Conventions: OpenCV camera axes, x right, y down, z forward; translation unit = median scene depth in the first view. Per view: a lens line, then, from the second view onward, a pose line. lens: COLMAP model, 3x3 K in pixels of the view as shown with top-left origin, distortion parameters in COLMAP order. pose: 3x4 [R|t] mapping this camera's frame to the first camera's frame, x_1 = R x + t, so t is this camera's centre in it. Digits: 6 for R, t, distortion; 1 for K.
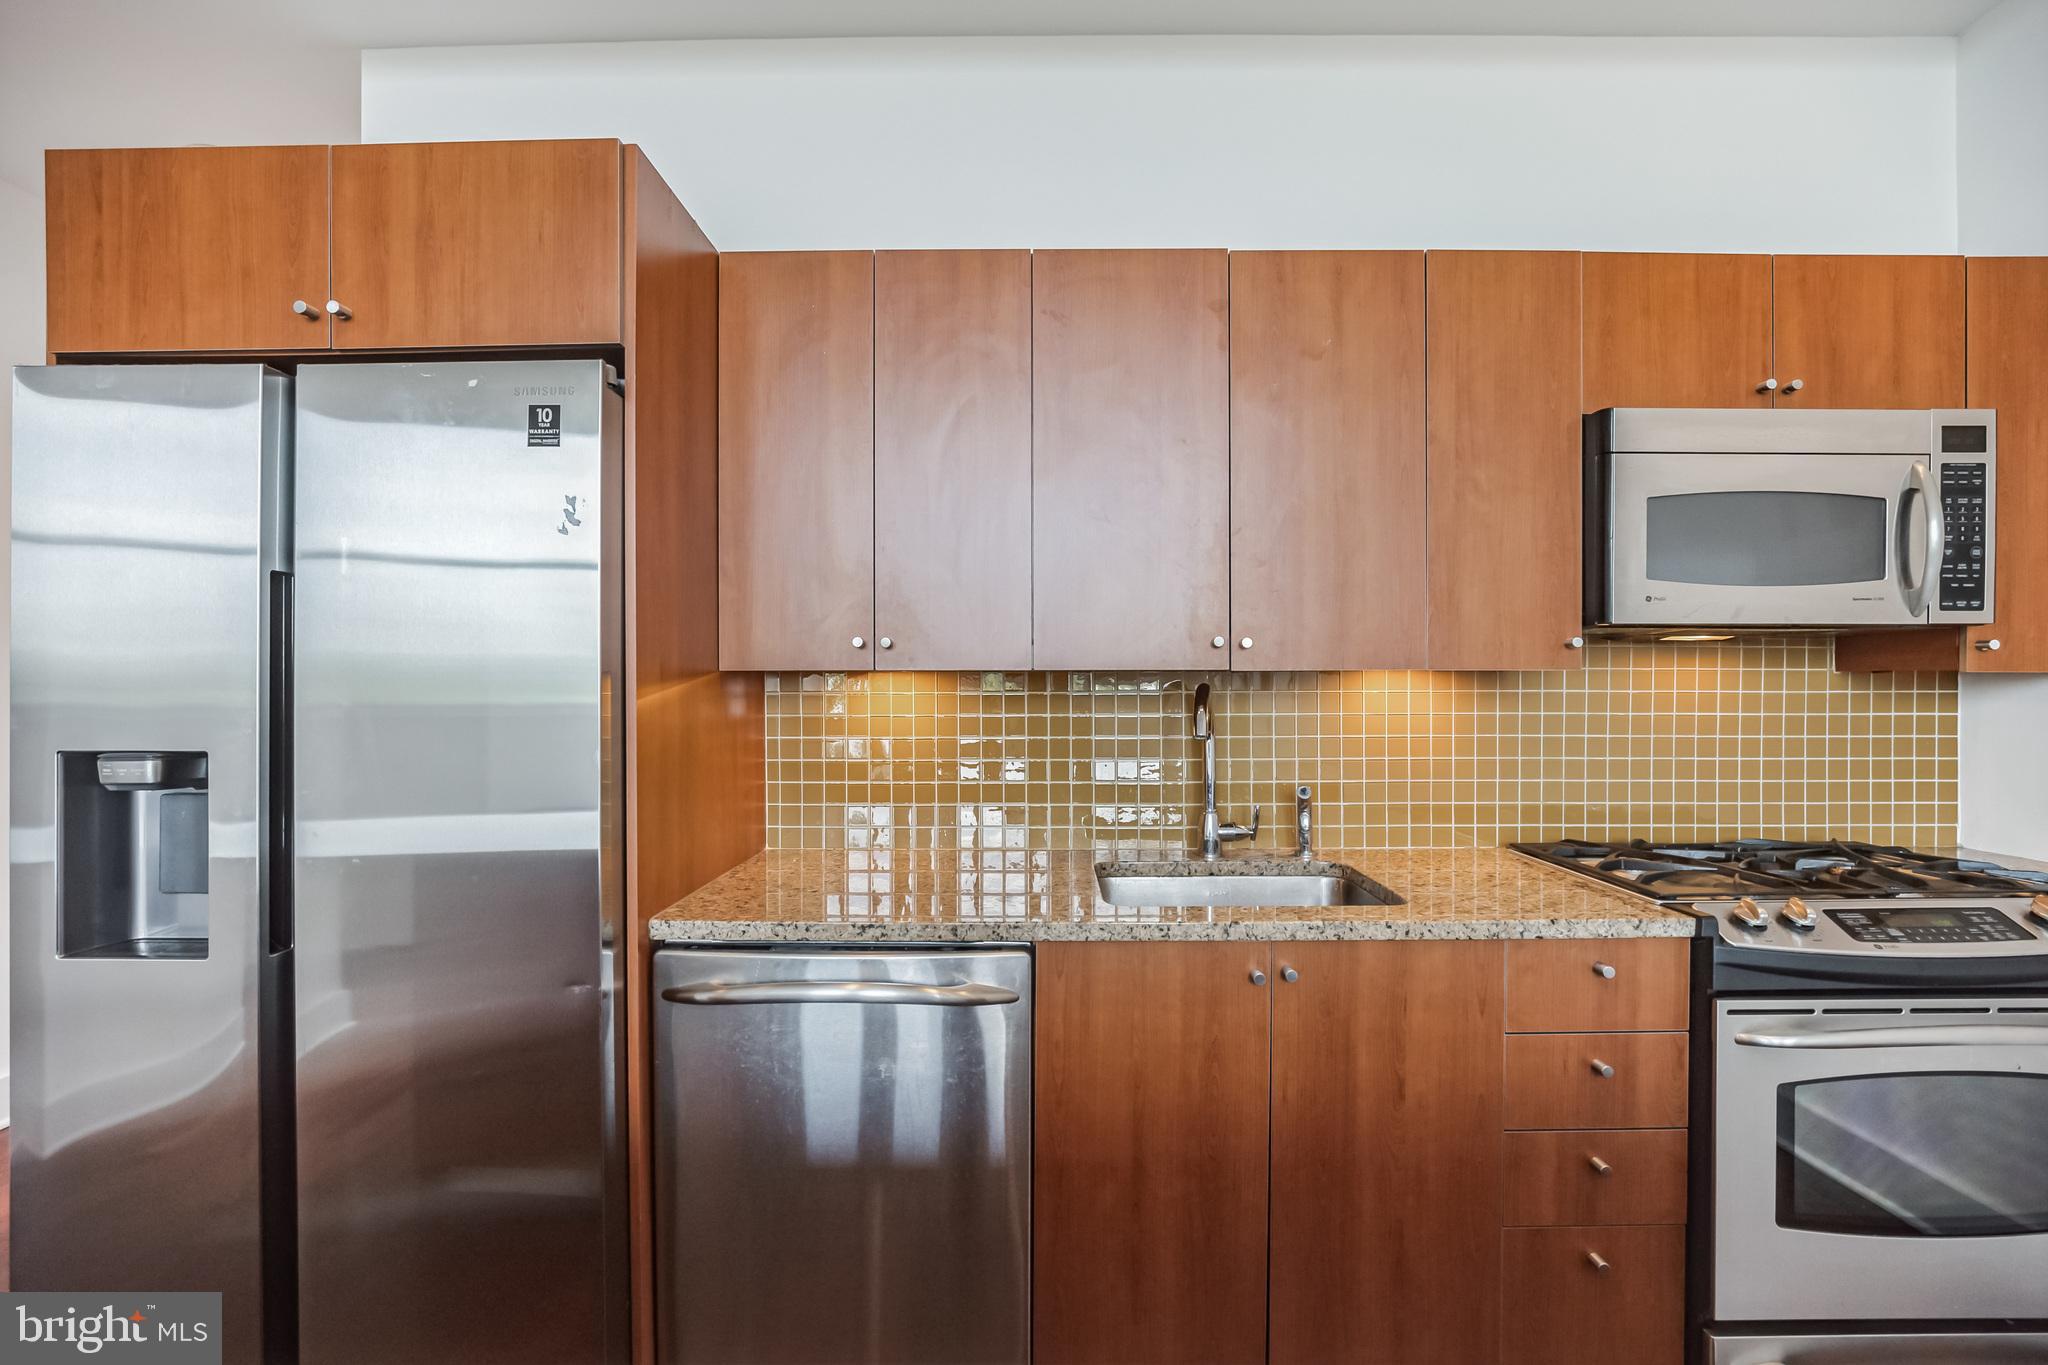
lens RADIAL K [[948.3, 0, 1067.6], [0, 948.3, 680.3], [0, 0, 1]] dist [0.000080, 0.000011]
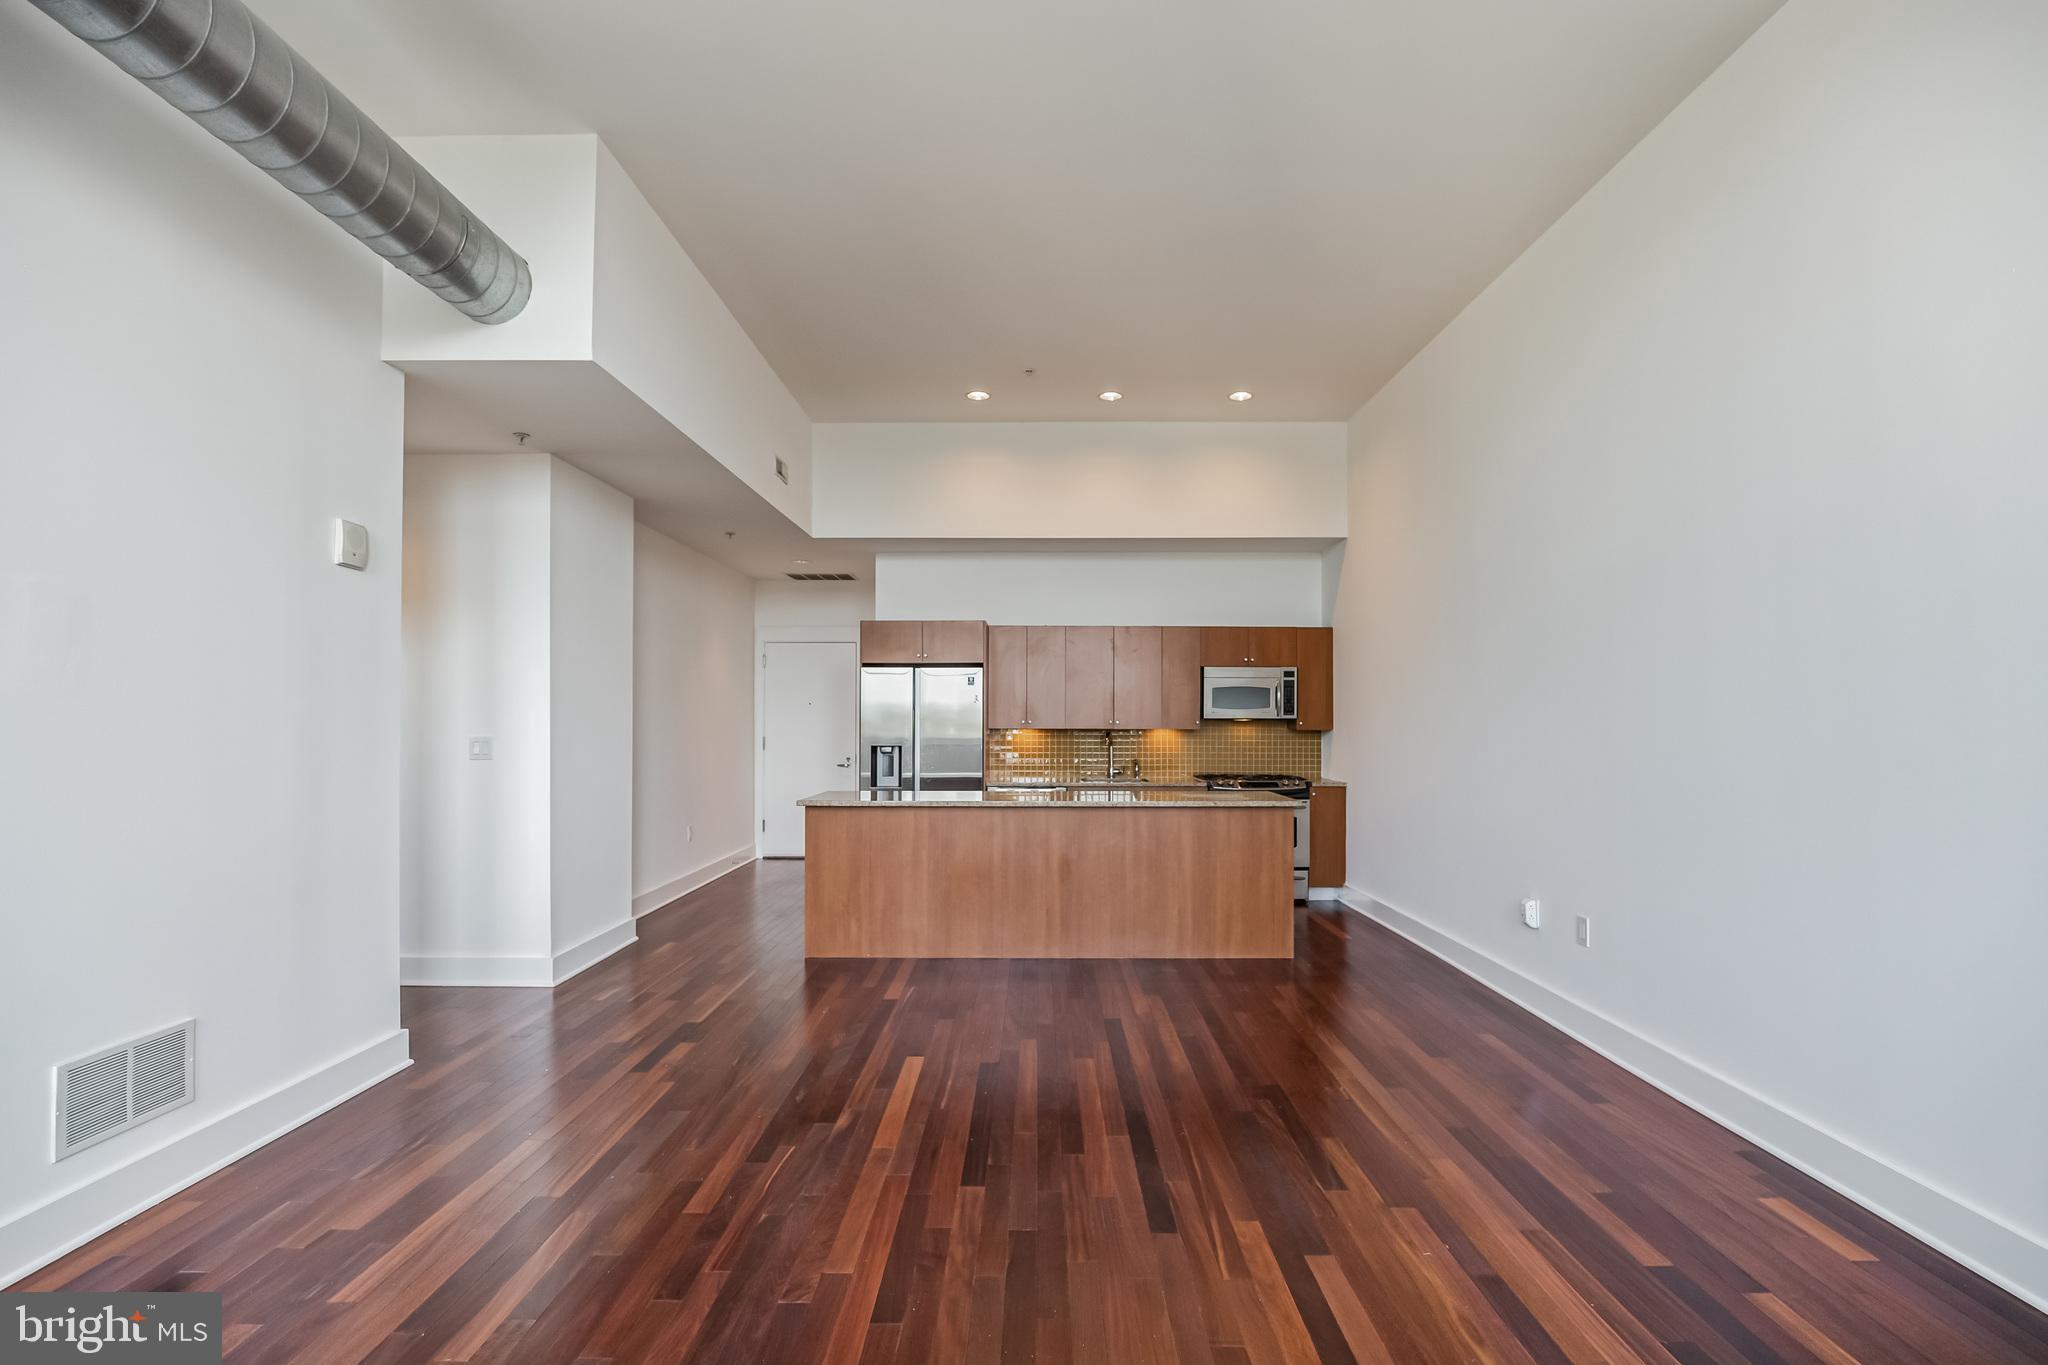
lens RADIAL K [[954.1, 0, 1021.9], [0, 954.1, 712.8], [0, 0, 1]] dist [0.000989, 0.000182]
pose [[0.999715, 0.001461, -0.023839, -0.129691], [-0.001634, 0.999972, -0.007236, -0.052075], [0.023828, 0.007273, 0.999690, -3.213243]]
